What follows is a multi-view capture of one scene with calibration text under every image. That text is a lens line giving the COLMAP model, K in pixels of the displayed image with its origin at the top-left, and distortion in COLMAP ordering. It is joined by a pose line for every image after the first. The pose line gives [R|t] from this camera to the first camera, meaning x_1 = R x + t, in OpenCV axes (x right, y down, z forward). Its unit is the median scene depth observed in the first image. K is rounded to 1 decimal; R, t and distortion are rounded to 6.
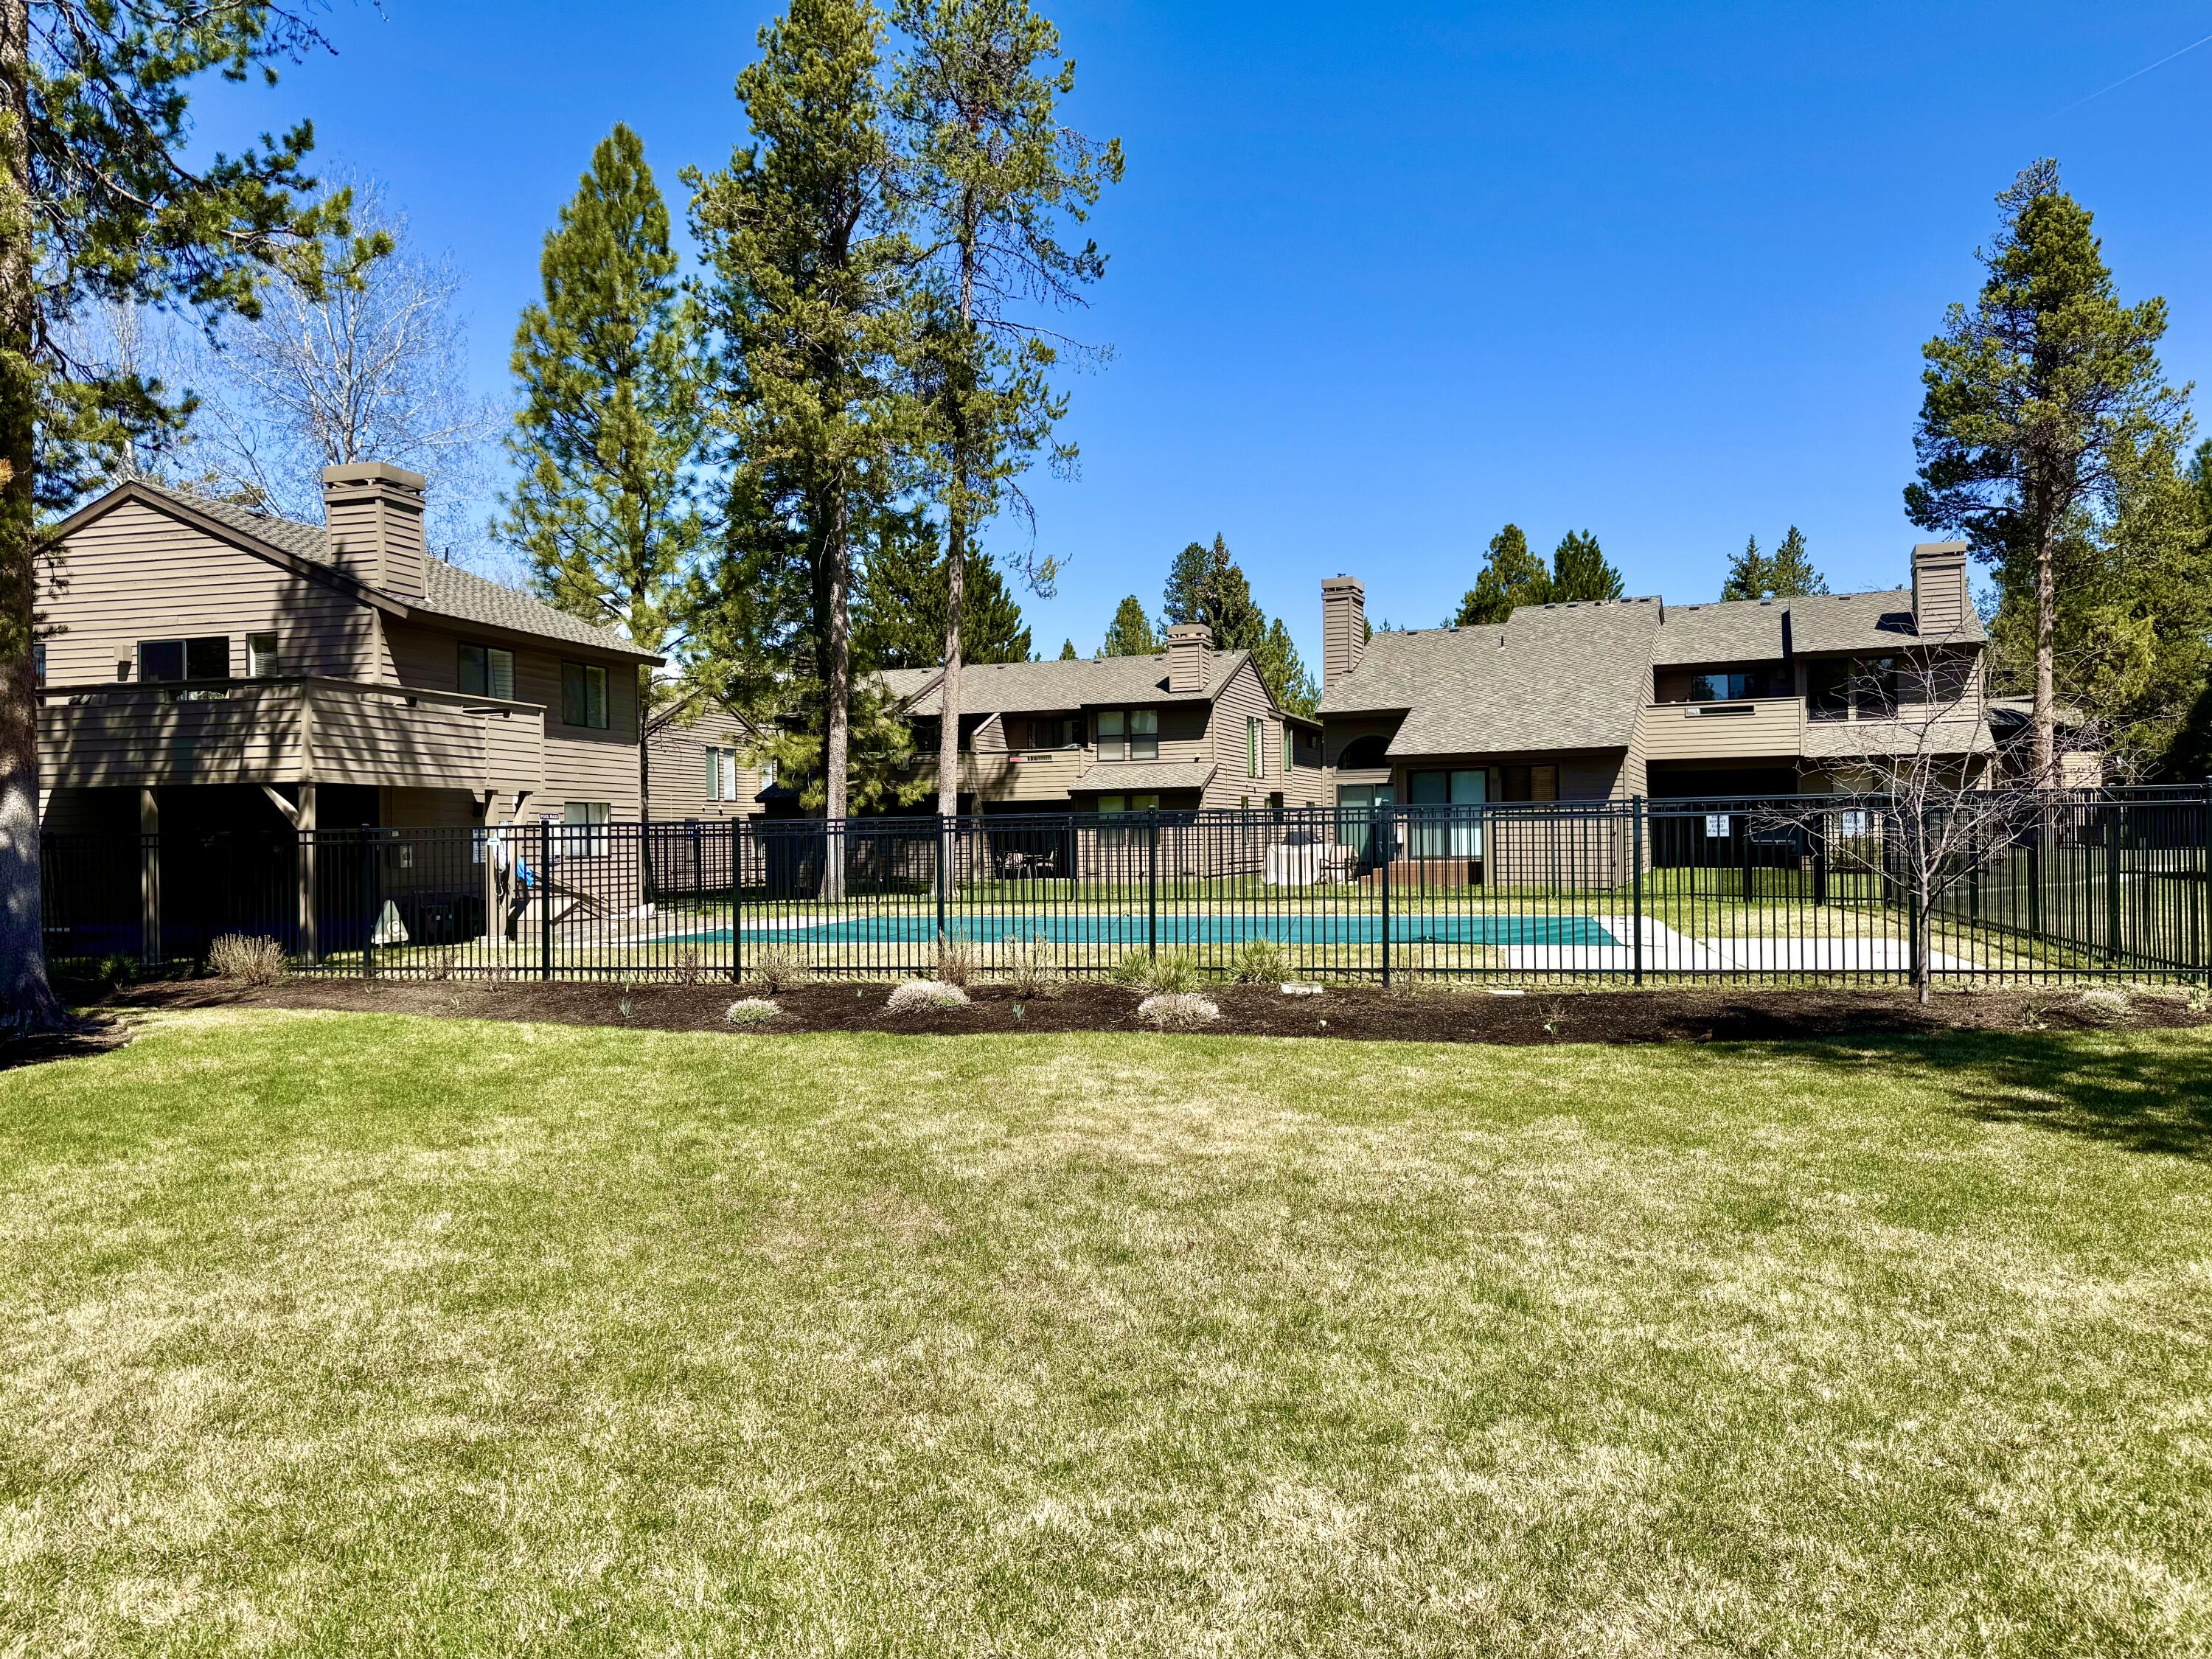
lens RADIAL K [[1576.2, 0, 1024.7], [0, 1576.2, 831.2], [0, 0, 1]] dist [0.135483, -0.188422]
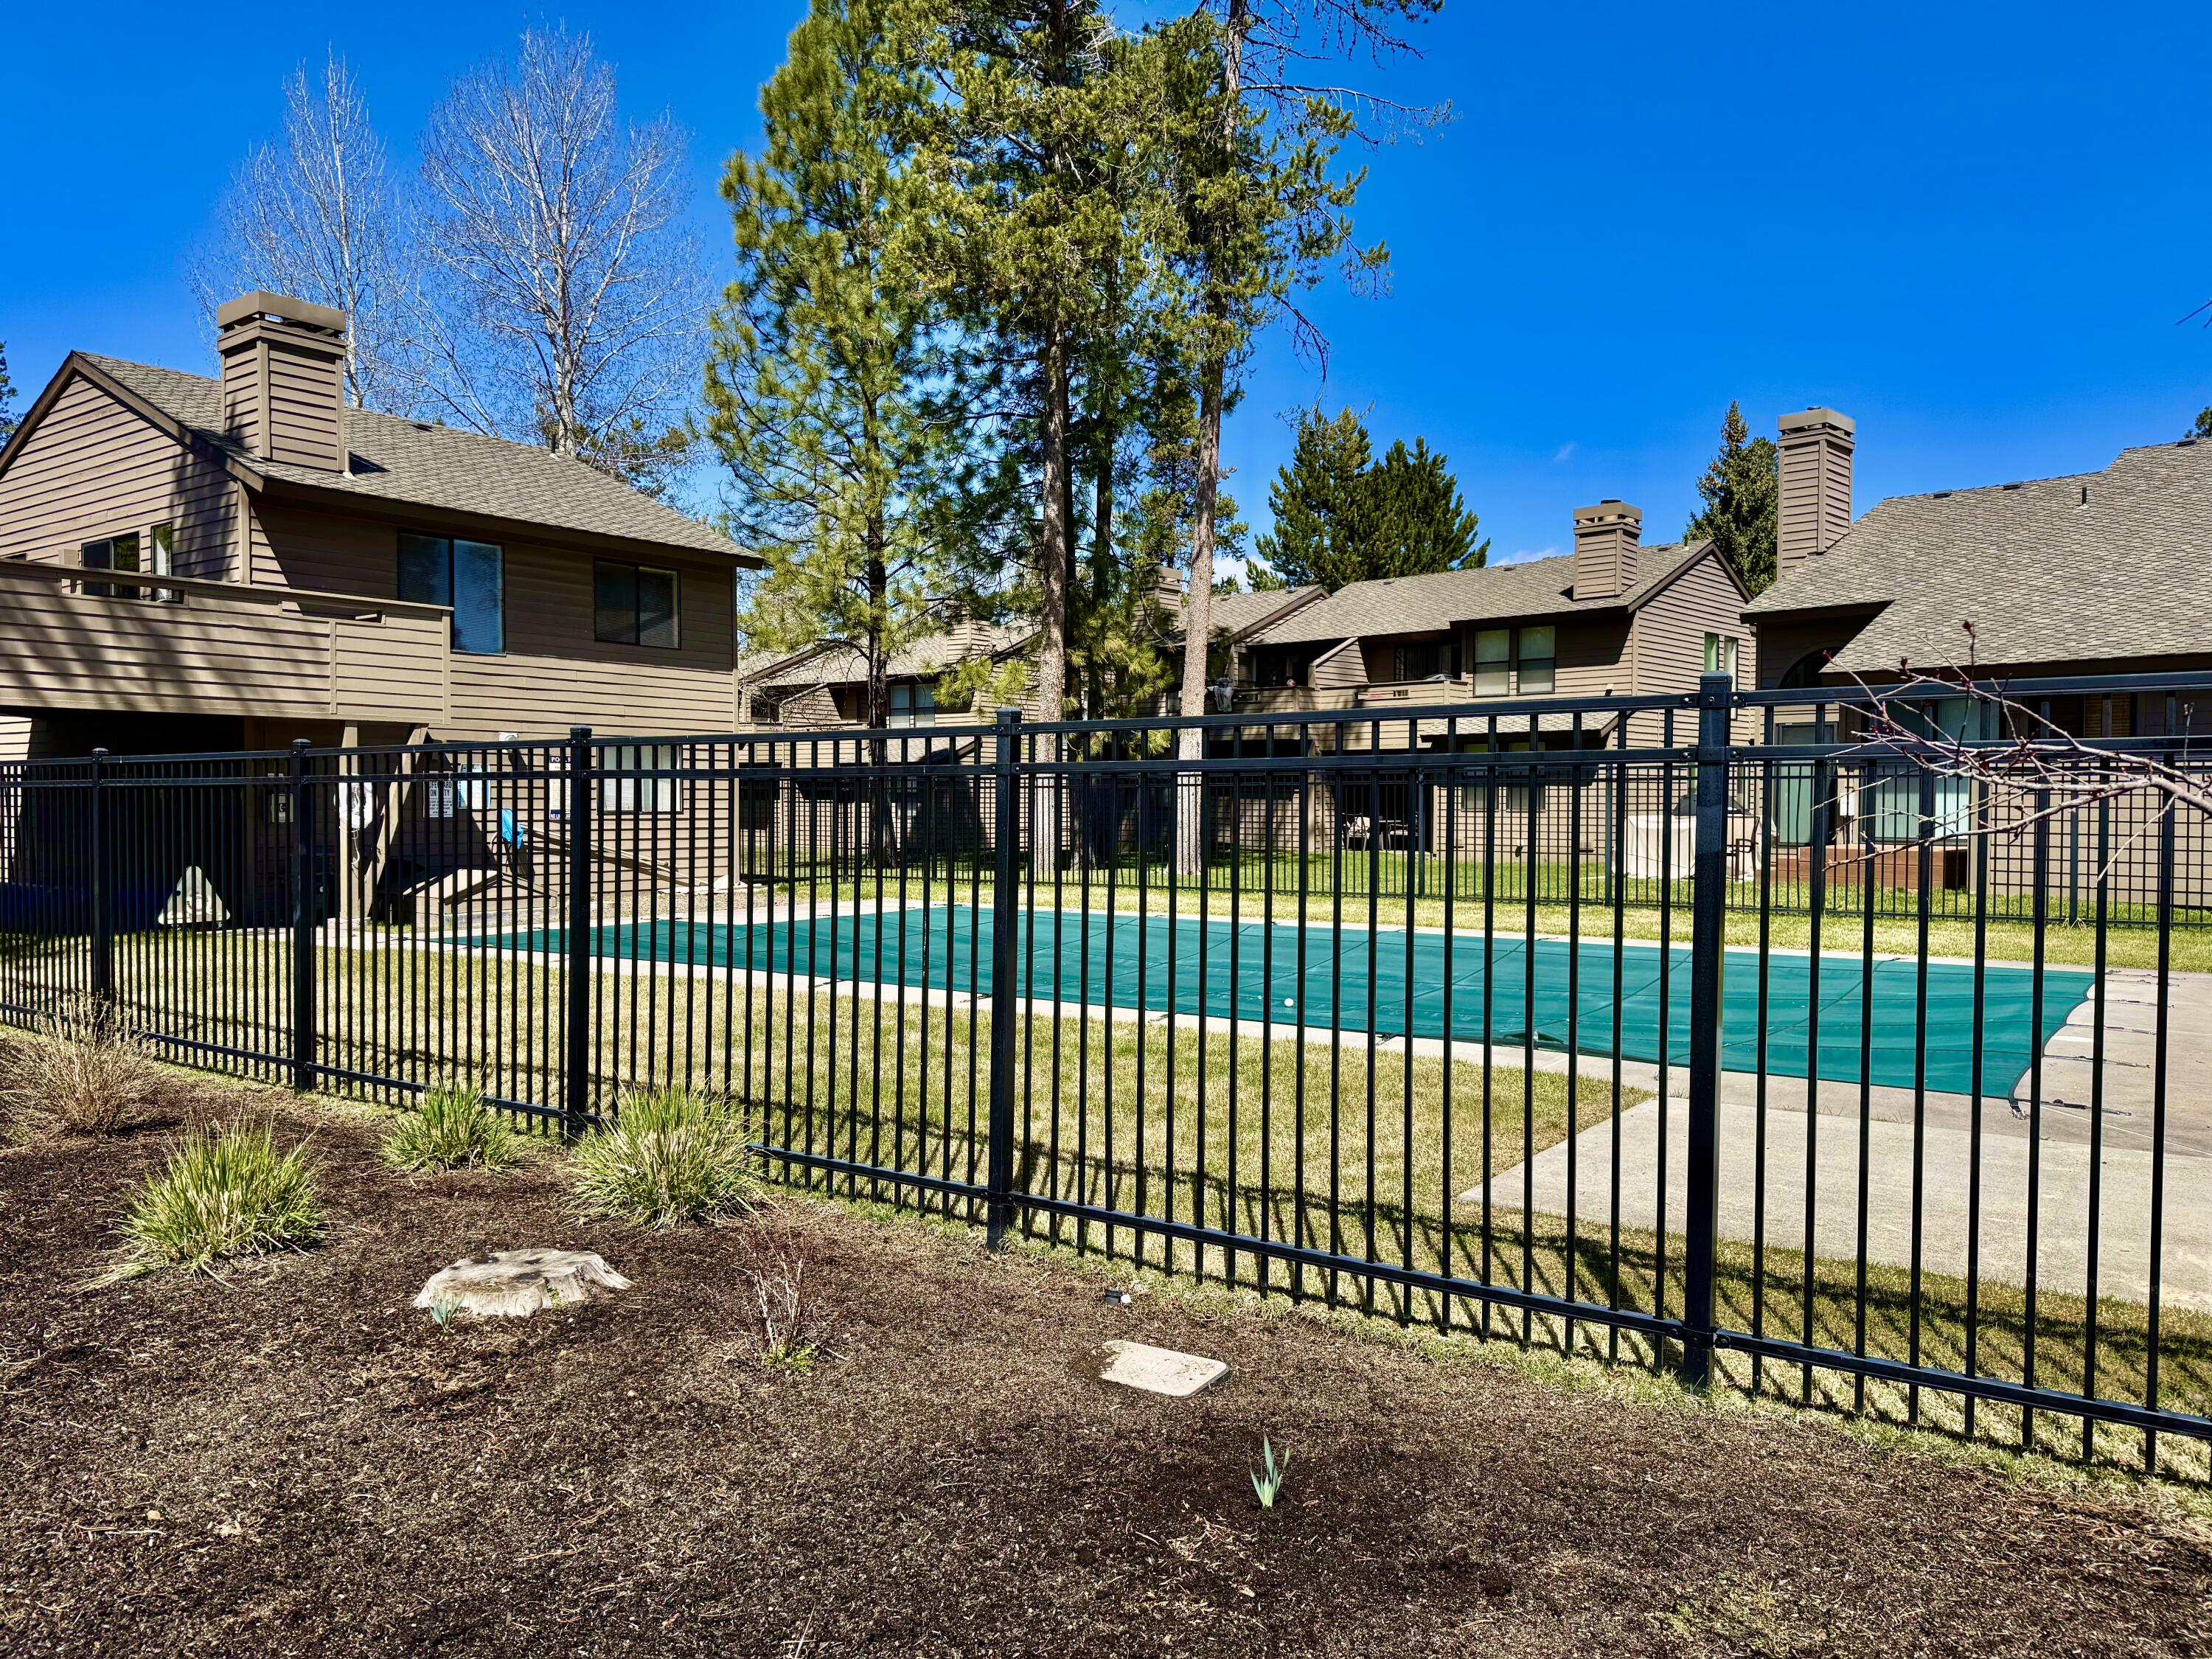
lens RADIAL K [[1576.2, 0, 1024.7], [0, 1576.2, 831.2], [0, 0, 1]] dist [0.135483, -0.188422]
pose [[0.935324, 0.025384, -0.352880, 0.214191], [-0.015006, 0.999371, 0.032116, -0.002916], [0.353473, -0.024744, 0.935117, 0.398223]]
